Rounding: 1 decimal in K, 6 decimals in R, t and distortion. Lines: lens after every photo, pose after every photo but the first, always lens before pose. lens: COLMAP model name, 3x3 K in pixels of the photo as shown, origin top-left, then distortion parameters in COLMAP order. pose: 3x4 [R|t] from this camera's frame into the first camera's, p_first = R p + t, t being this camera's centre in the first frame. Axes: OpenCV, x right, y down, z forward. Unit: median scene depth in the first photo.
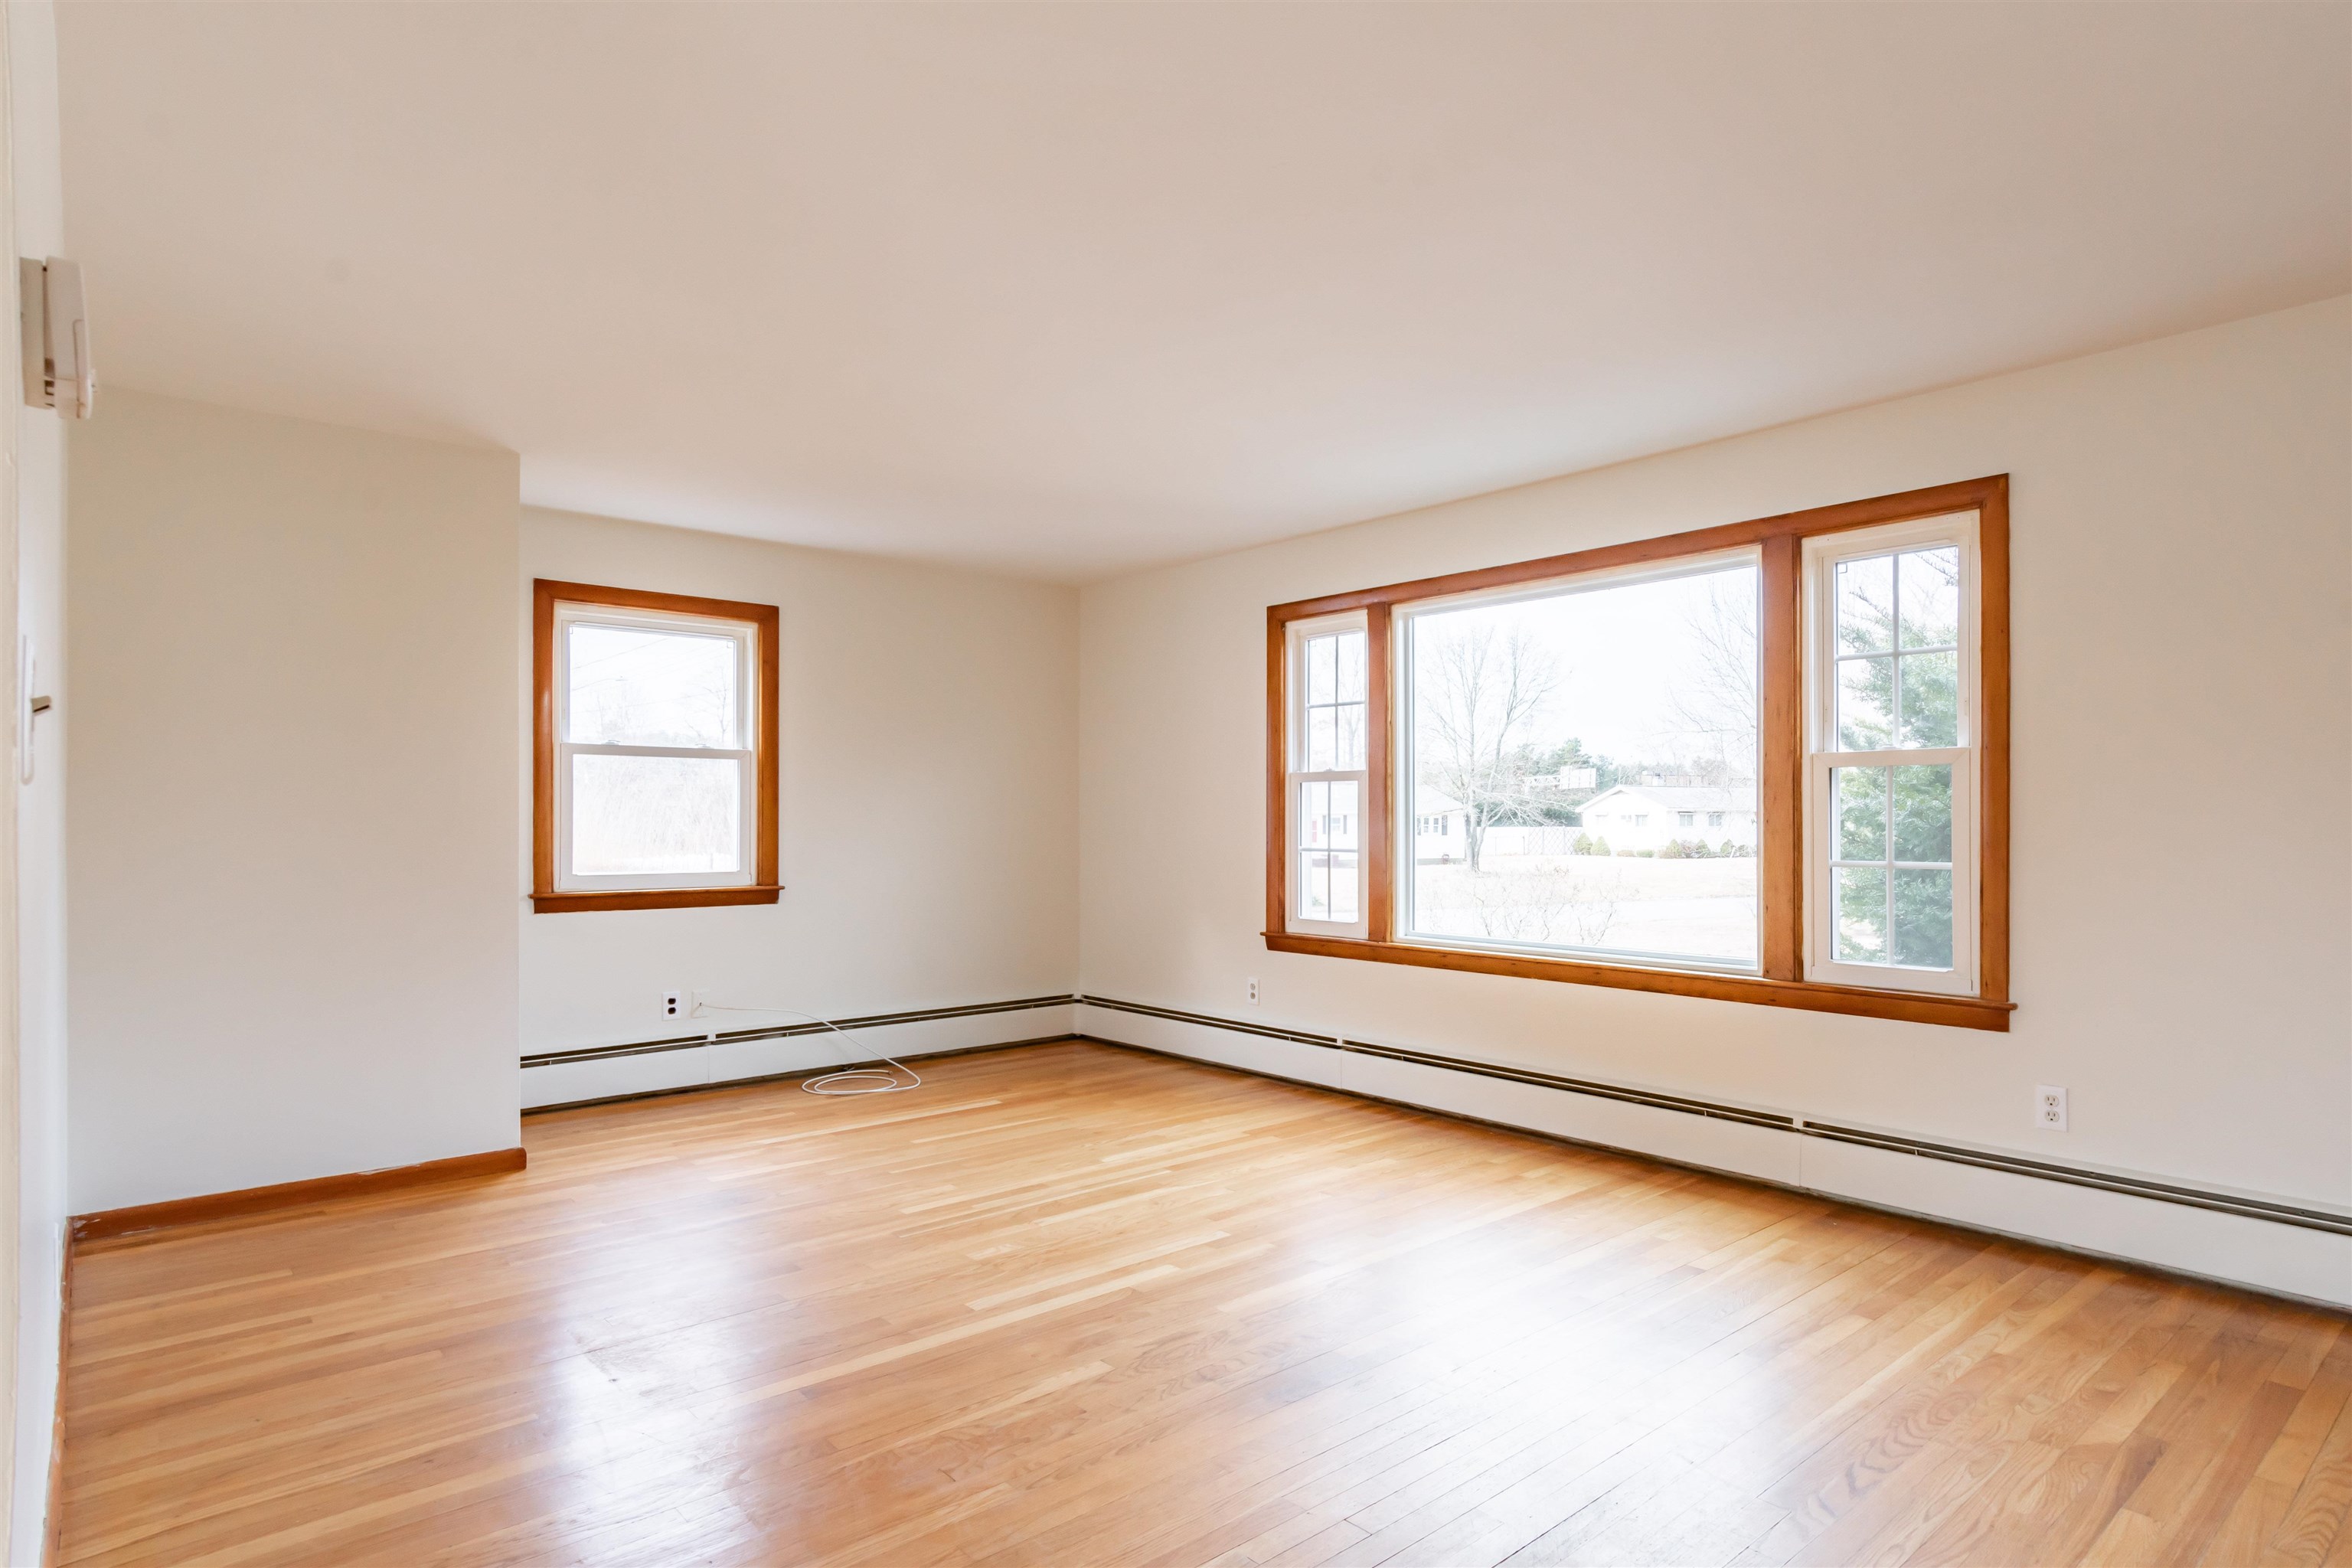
lens RADIAL K [[1291.8, 0, 1242.3], [0, 1291.8, 816.3], [0, 0, 1]] dist [0.001018, -0.000207]
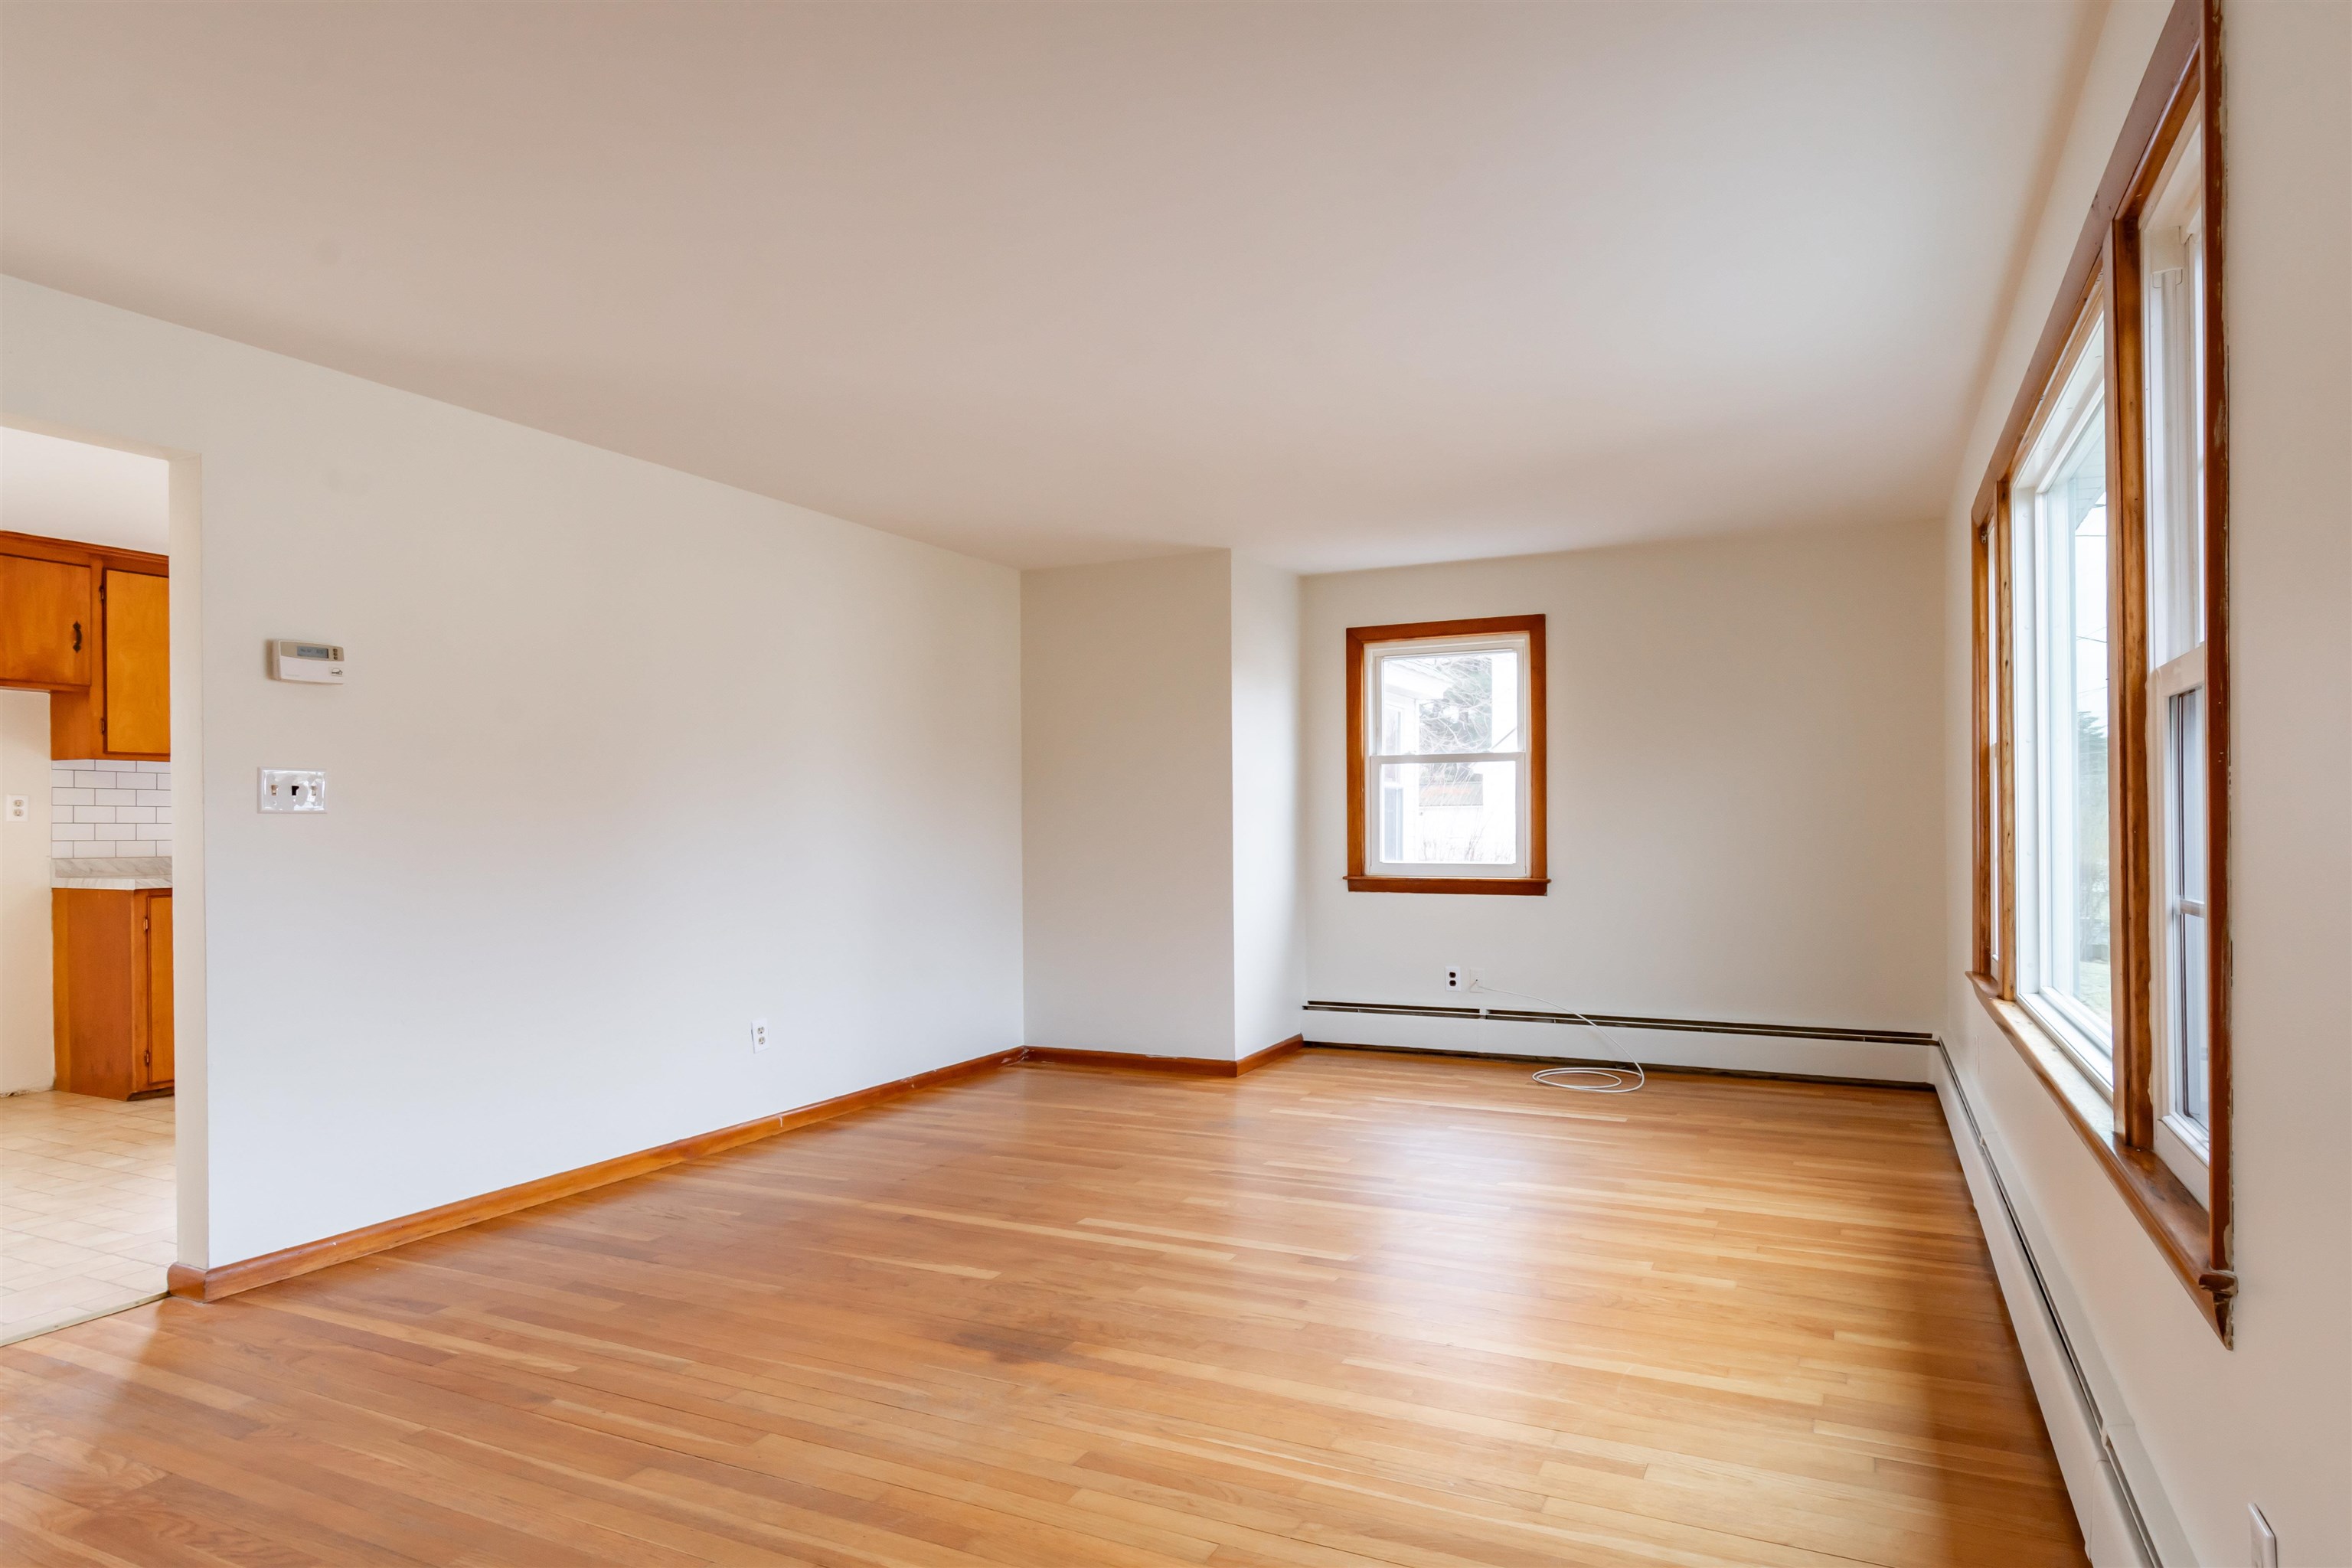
lens RADIAL K [[1291.8, 0, 1242.3], [0, 1291.8, 816.3], [0, 0, 1]] dist [0.001018, -0.000207]
pose [[0.397056, -0.006007, -0.917775, 0.549525], [0.005166, 0.999977, -0.004310, 0.006549], [0.917780, -0.003030, 0.397078, 0.382843]]
